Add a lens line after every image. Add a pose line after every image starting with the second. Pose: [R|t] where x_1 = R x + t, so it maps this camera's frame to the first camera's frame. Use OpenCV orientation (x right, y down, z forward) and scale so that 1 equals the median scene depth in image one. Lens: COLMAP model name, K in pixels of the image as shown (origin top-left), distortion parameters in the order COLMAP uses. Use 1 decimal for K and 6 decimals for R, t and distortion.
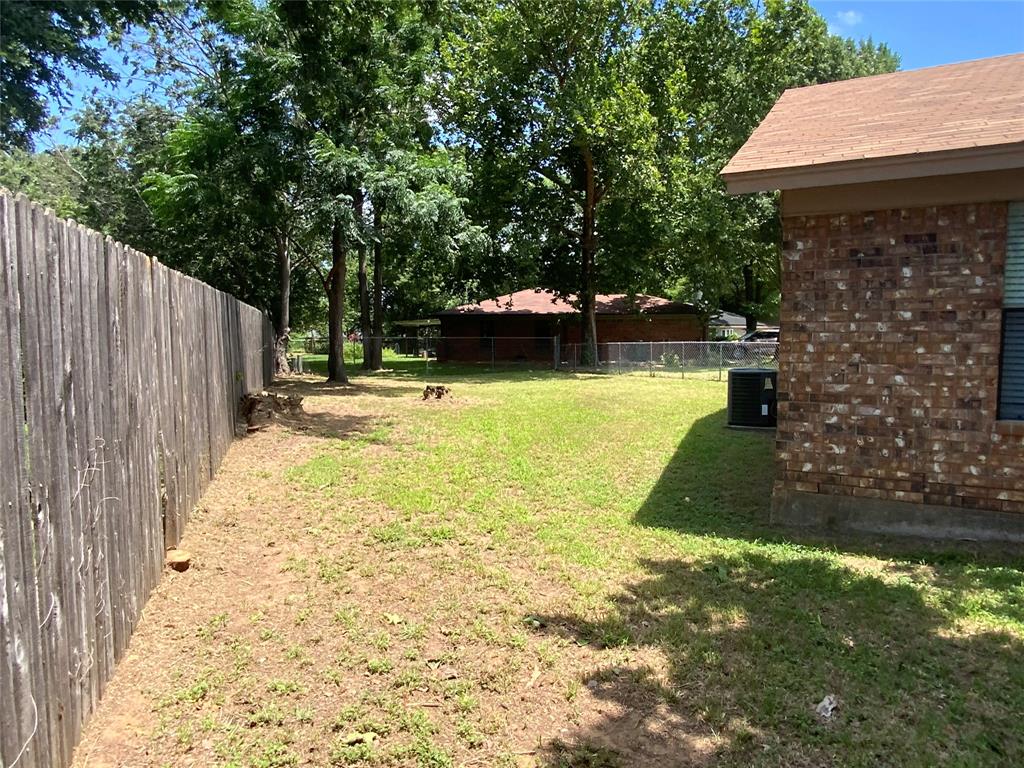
lens RADIAL K [[643.2, 0, 512.2], [0, 643.2, 381.6], [0, 0, 1]] dist [-0.000860, -0.005214]
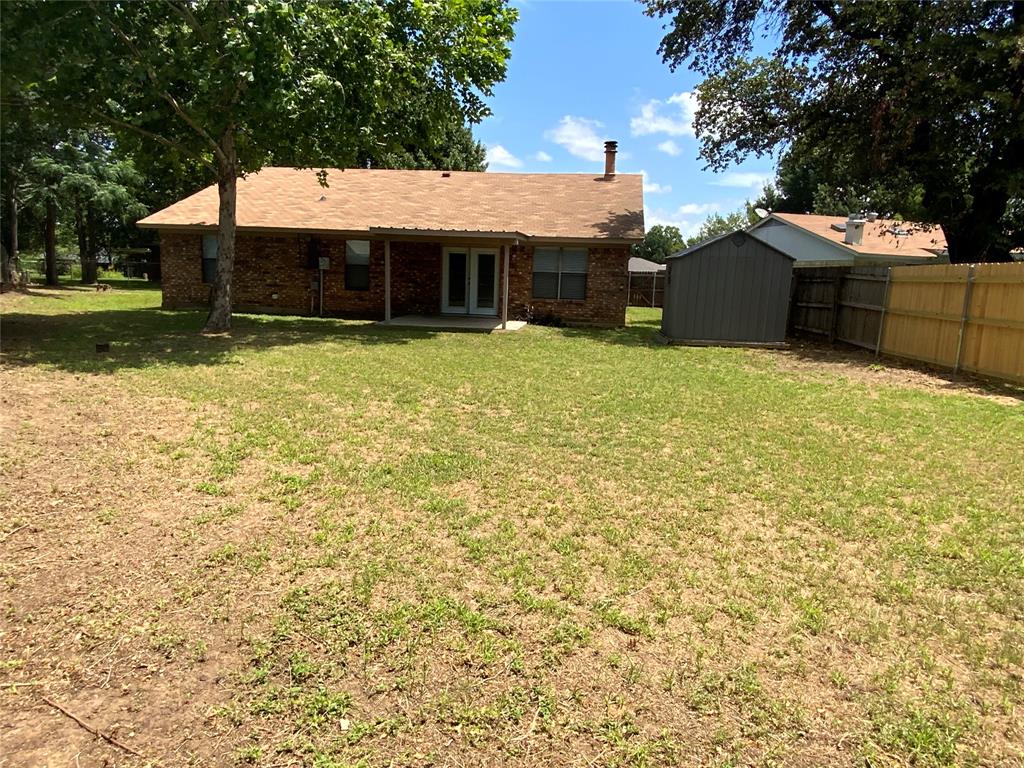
lens RADIAL K [[643.2, 0, 512.9], [0, 643.2, 381.9], [0, 0, 1]] dist [-0.000860, -0.005214]
pose [[0.950509, -0.011033, 0.310500, 1.325645], [-0.019287, 0.995346, 0.094411, 0.265093], [-0.310097, -0.095727, 0.945873, -3.774389]]
